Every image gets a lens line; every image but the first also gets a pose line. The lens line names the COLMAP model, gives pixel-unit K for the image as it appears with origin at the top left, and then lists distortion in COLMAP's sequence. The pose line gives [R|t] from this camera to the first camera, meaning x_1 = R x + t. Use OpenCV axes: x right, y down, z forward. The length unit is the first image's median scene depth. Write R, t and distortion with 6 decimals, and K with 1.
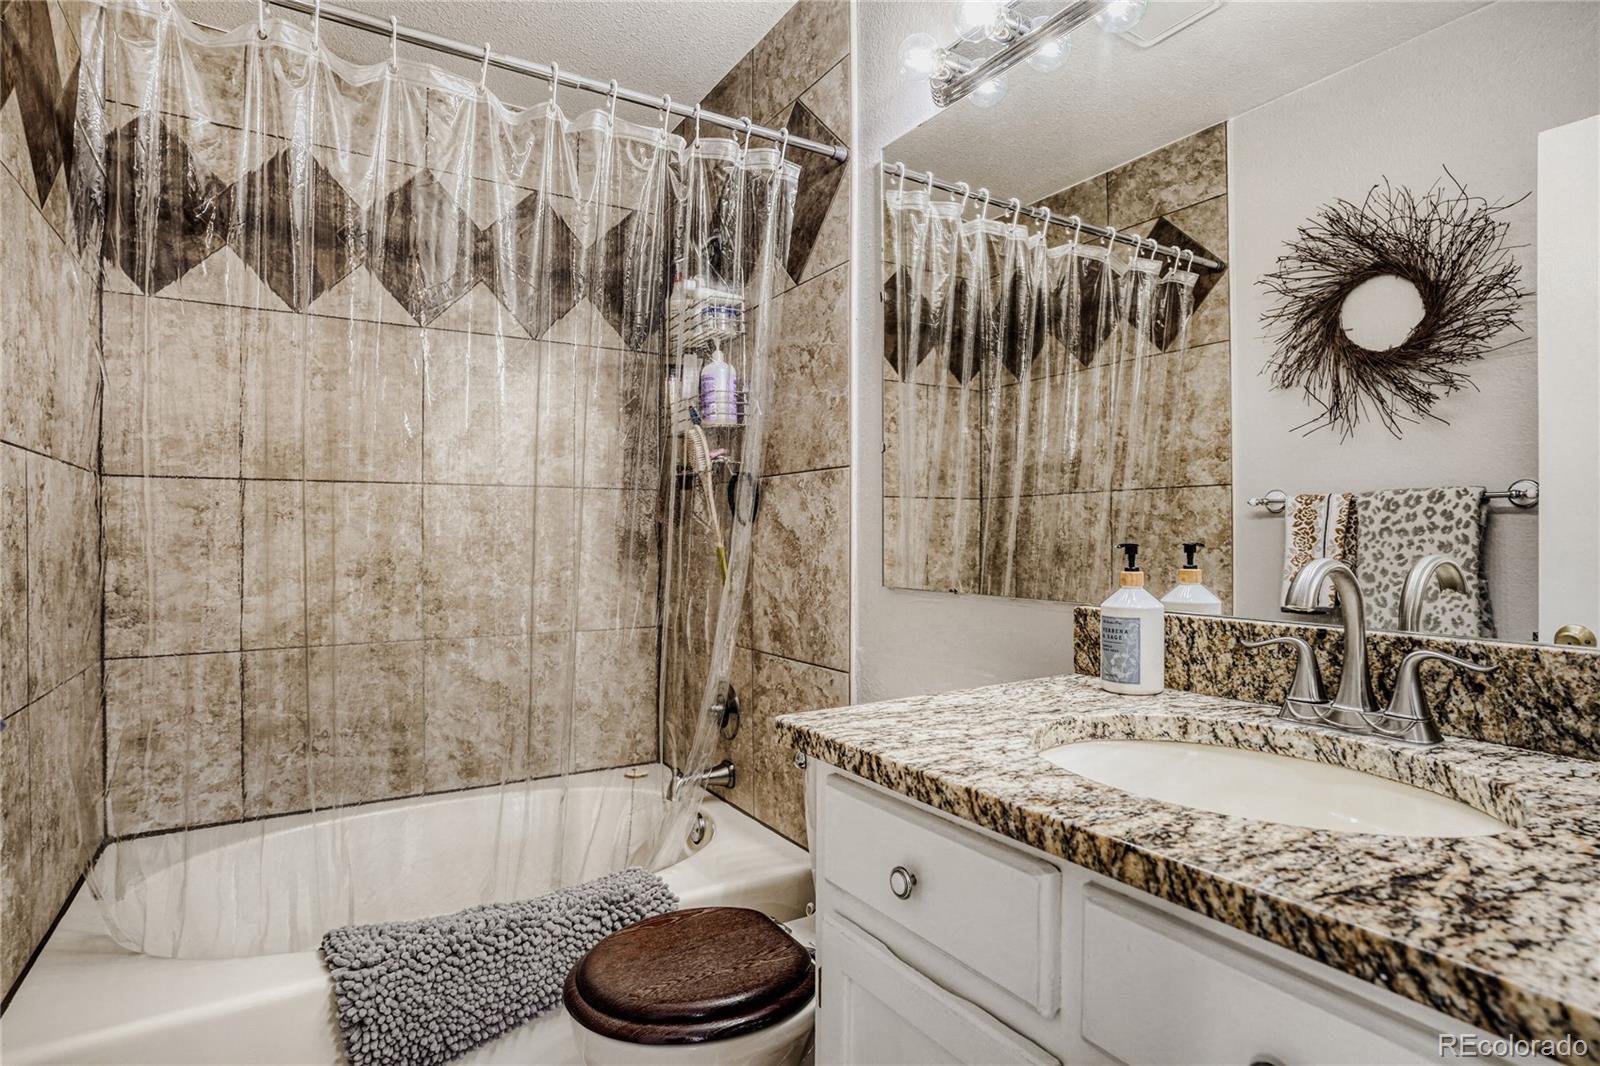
lens RADIAL K [[843.6, 0, 796.3], [0, 843.6, 545.3], [0, 0, 1]] dist [-0.066780, 0.032709]
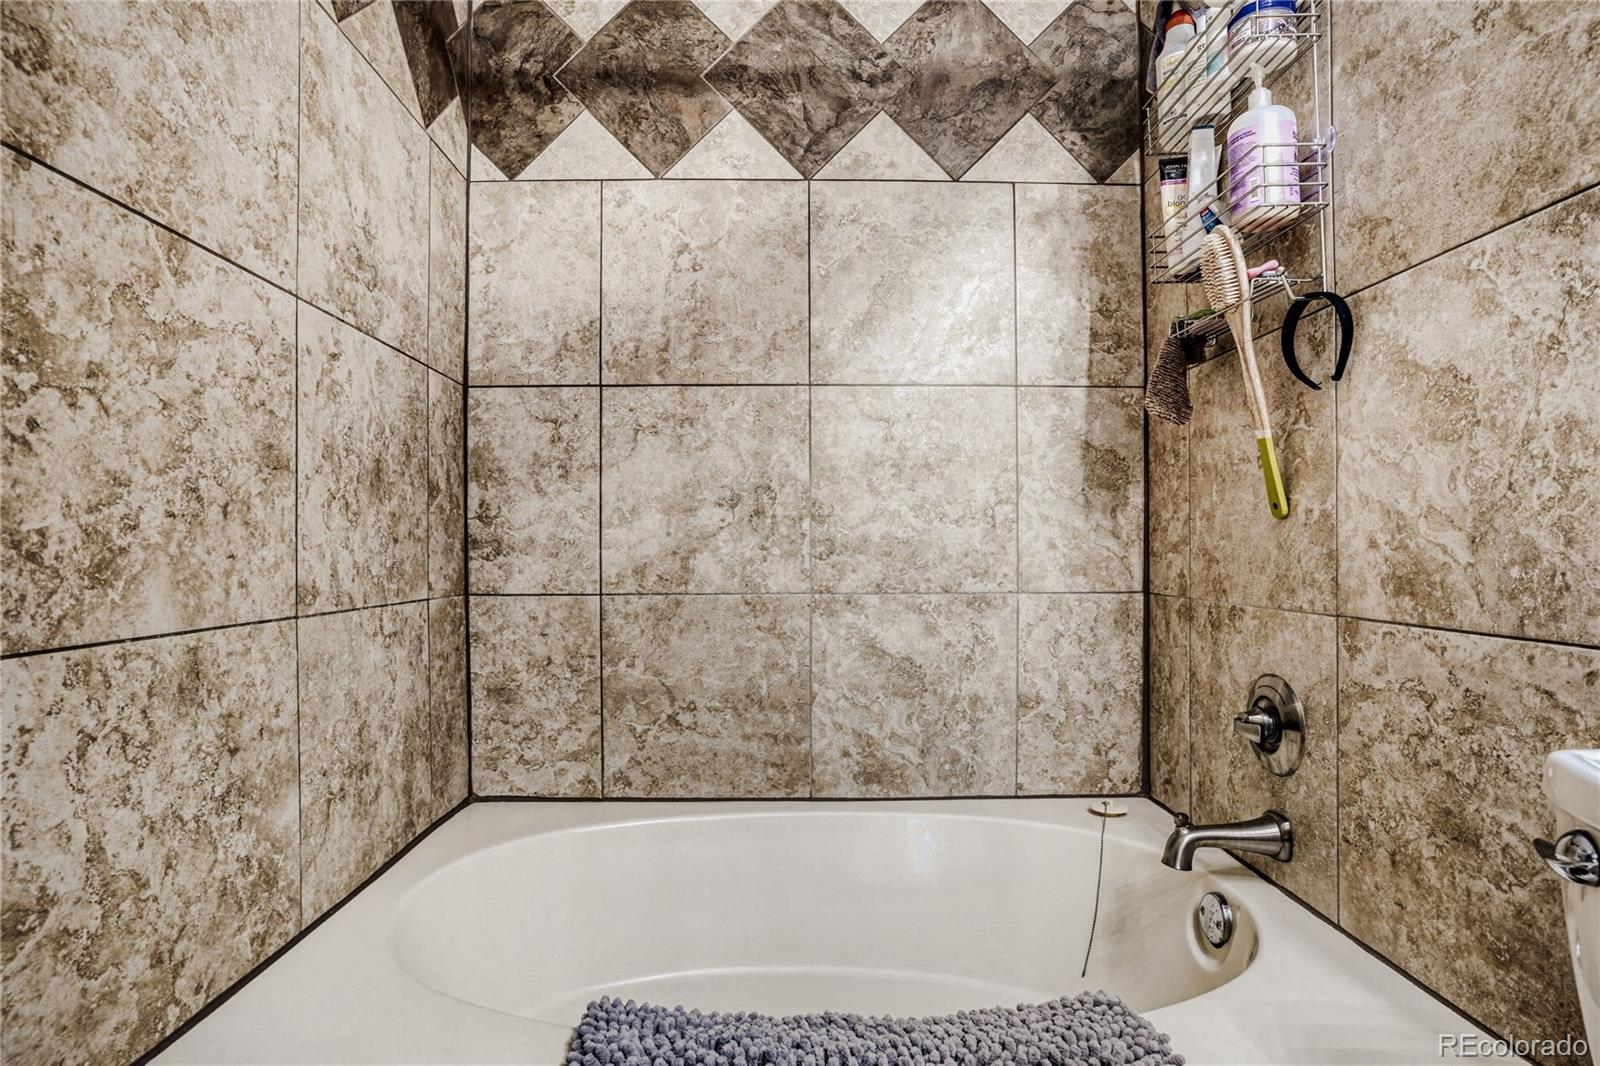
lens RADIAL K [[843.6, 0, 757.7], [0, 843.6, 559.1], [0, 0, 1]] dist [-0.066780, 0.032709]
pose [[0.838614, -0.001164, -0.544725, -0.077436], [0.001115, 0.999999, -0.000421, 0.086948], [0.544725, -0.000255, 0.838615, 0.351978]]
